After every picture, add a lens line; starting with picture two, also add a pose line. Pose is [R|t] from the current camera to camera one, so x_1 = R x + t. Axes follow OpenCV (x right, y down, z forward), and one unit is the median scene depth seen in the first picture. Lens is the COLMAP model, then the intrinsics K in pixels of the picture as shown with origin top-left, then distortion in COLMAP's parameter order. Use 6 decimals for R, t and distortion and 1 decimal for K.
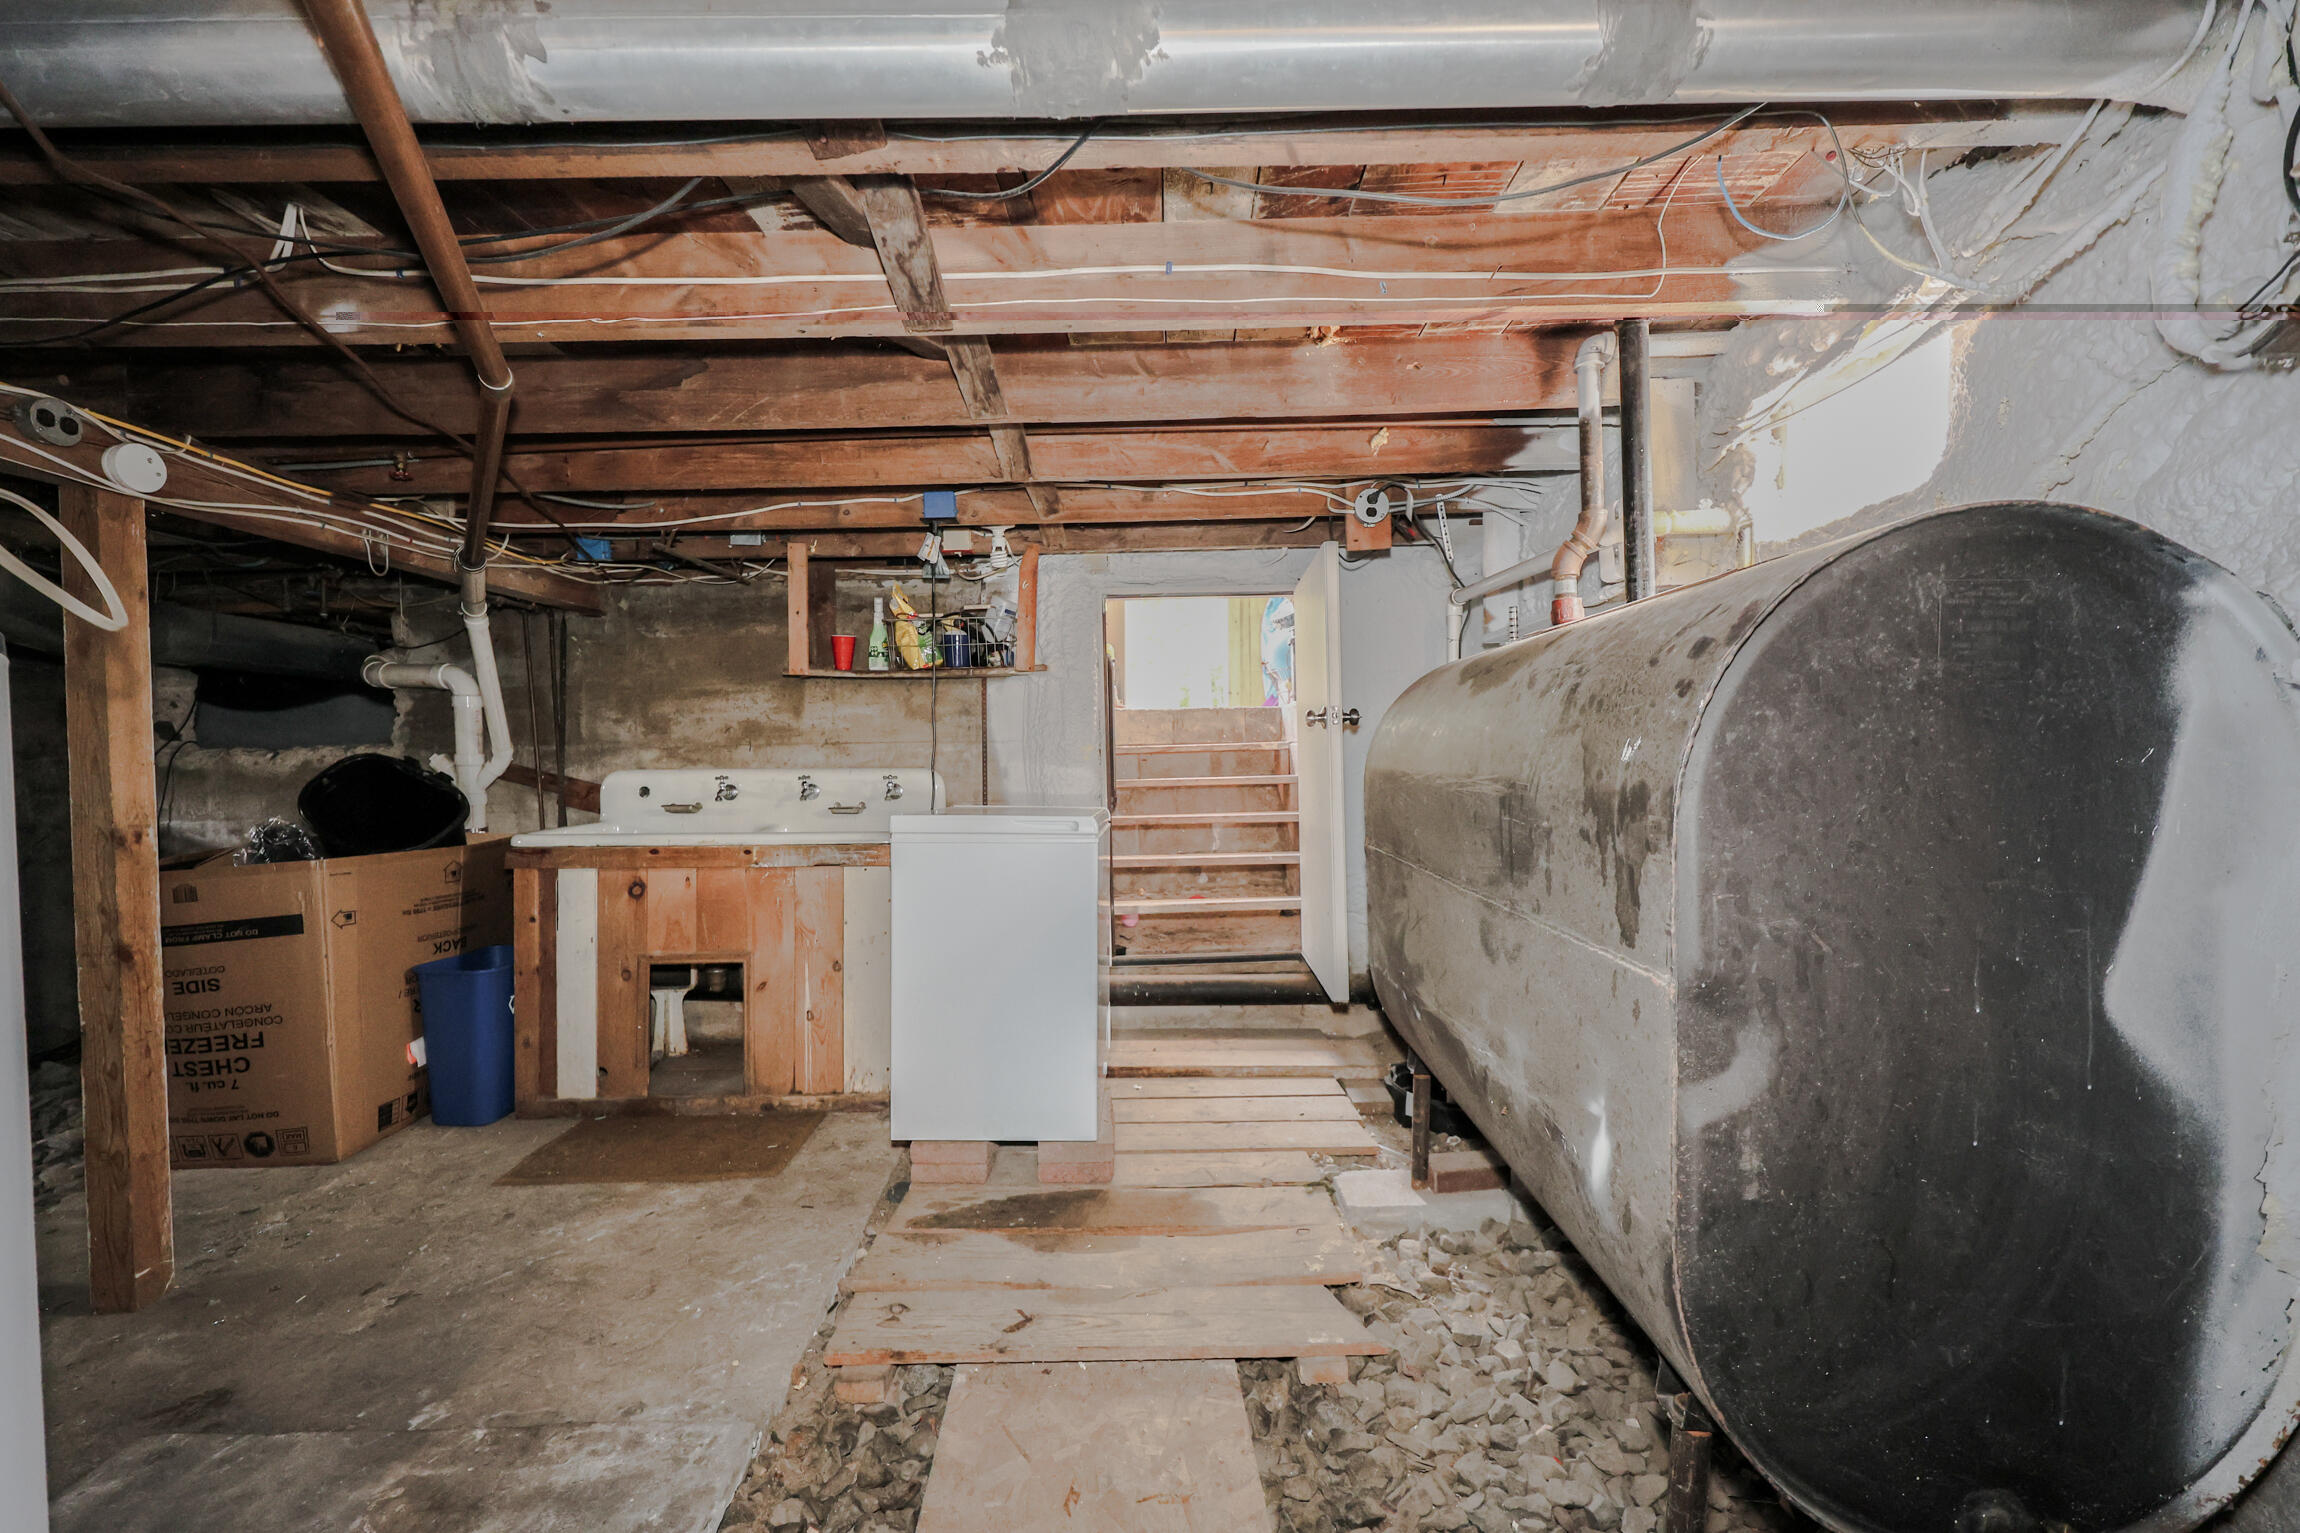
lens RADIAL K [[954.2, 0, 1158.7], [0, 954.2, 758.7], [0, 0, 1]] dist [0.000932, 0.000248]
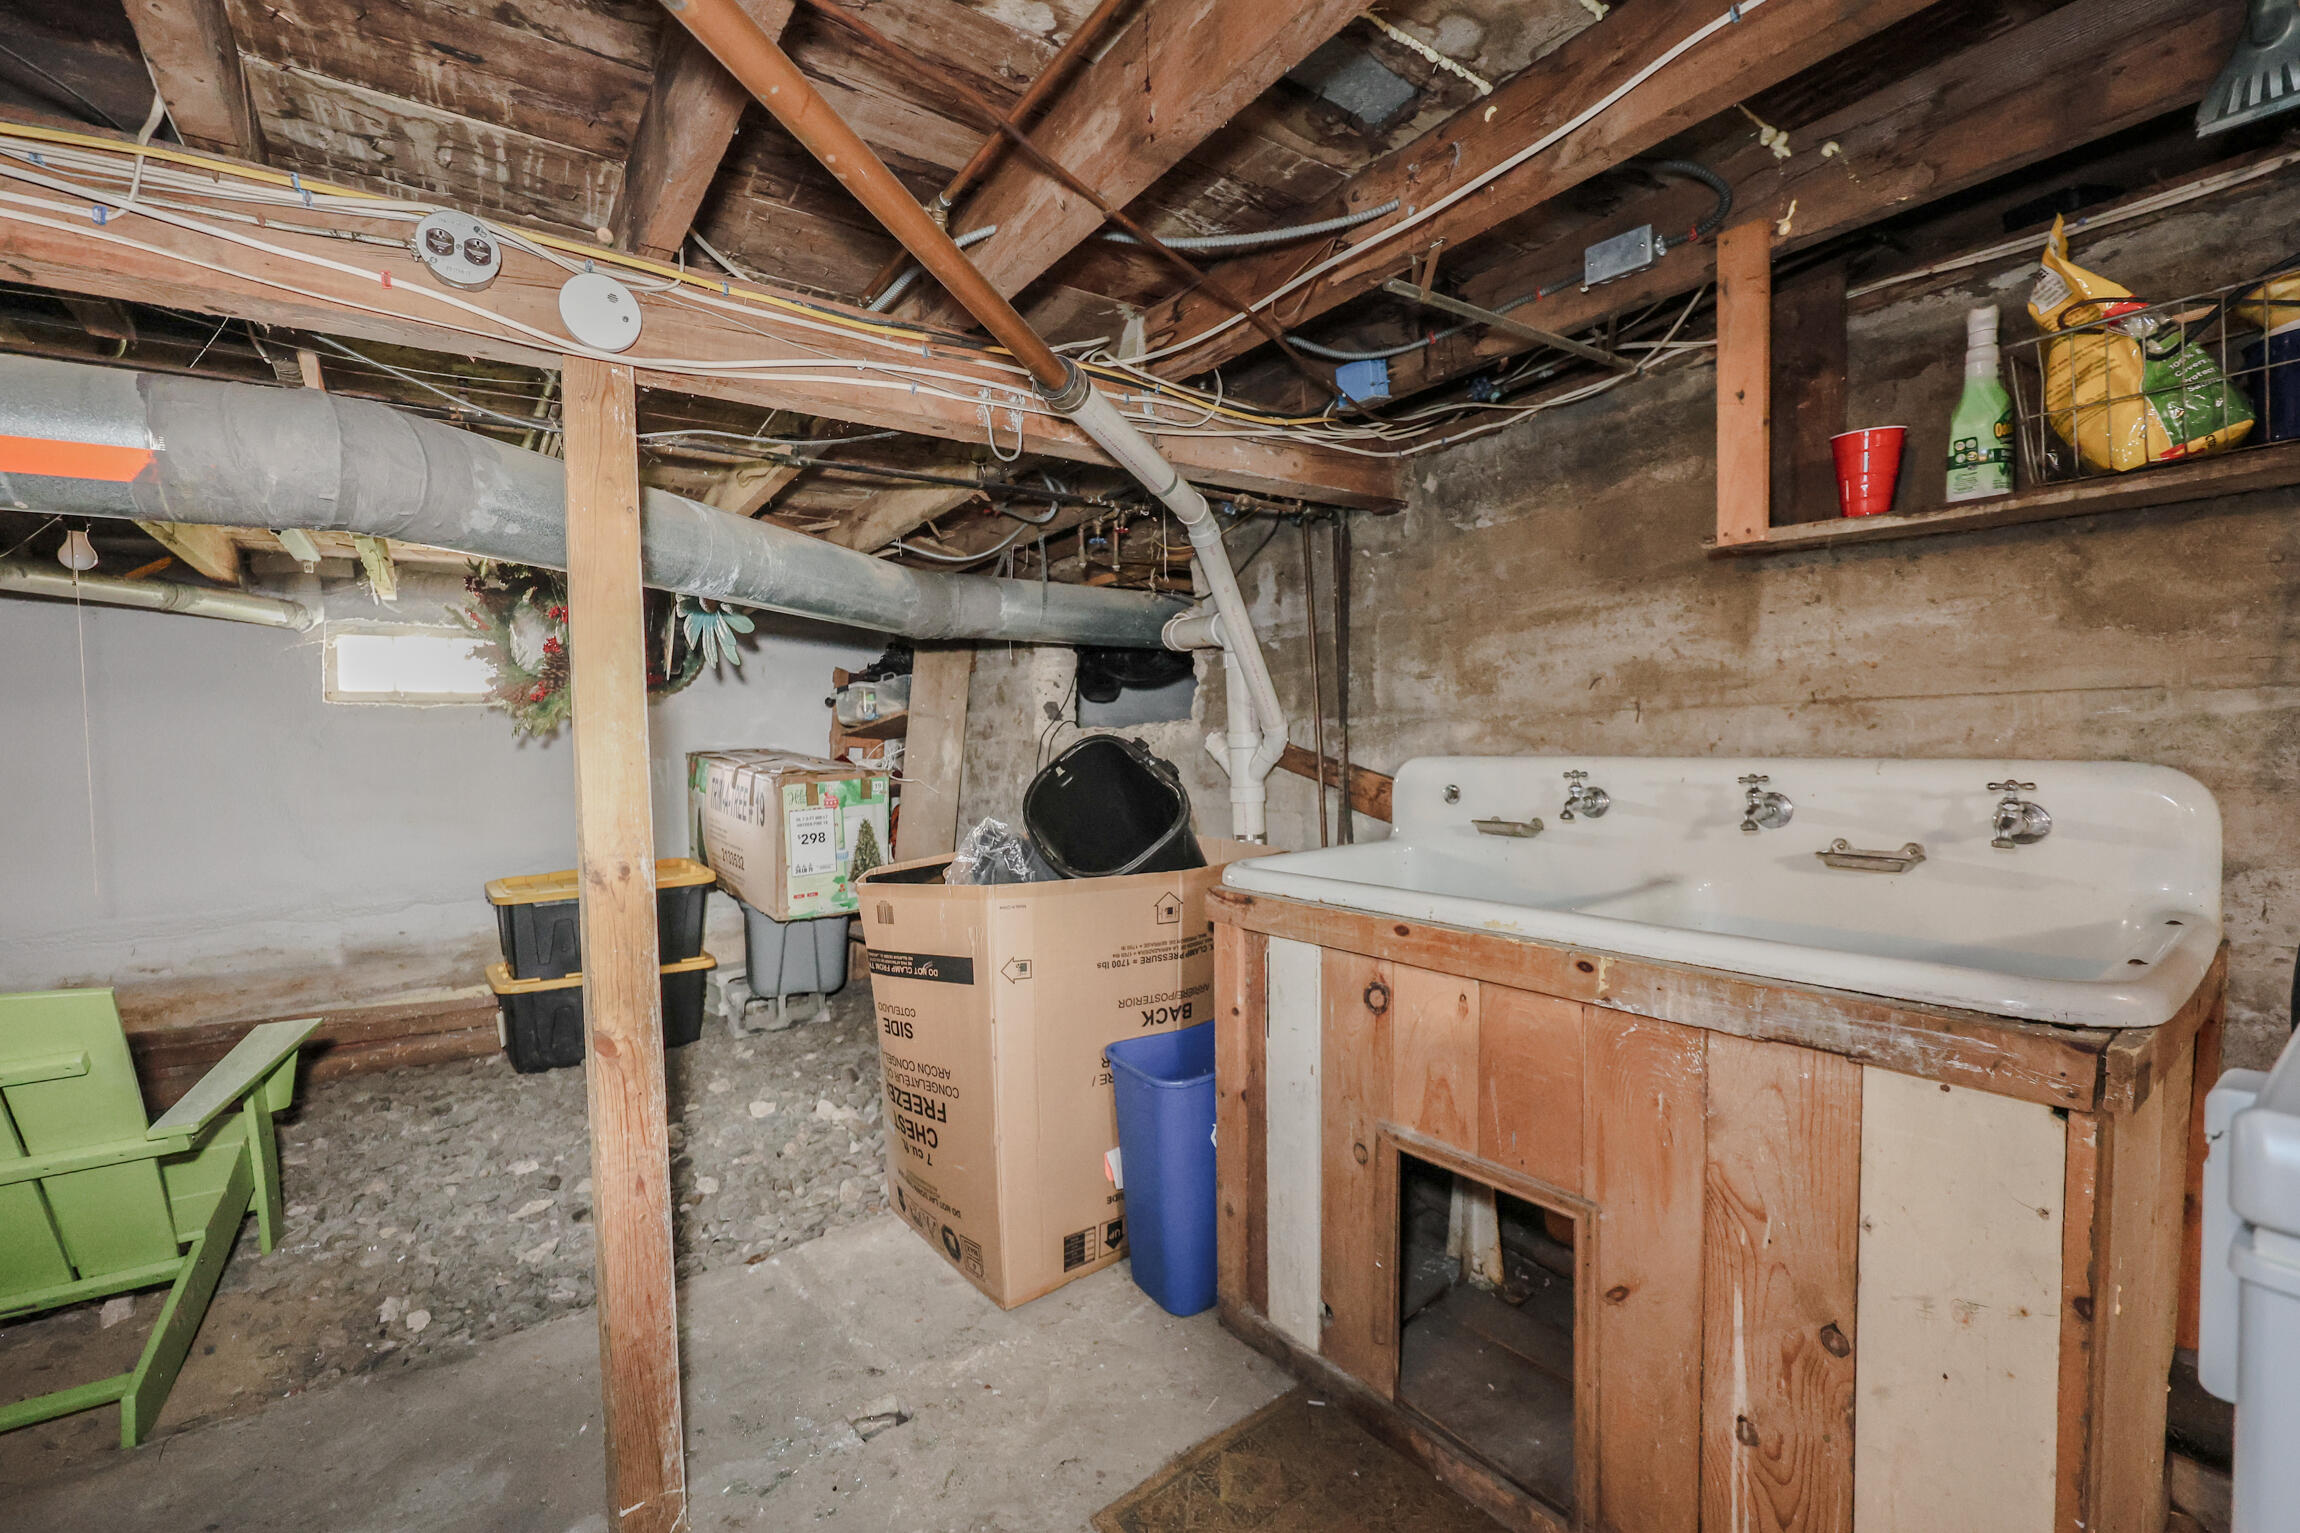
lens RADIAL K [[926.0, 0, 1146.3], [0, 926.0, 772.3], [0, 0, 1]] dist [0.004537, 0.000366]
pose [[0.571479, 0.029404, -0.820090, -0.178156], [0.013706, 0.998876, 0.045366, -0.007187], [0.820502, -0.037165, 0.570434, 0.519860]]
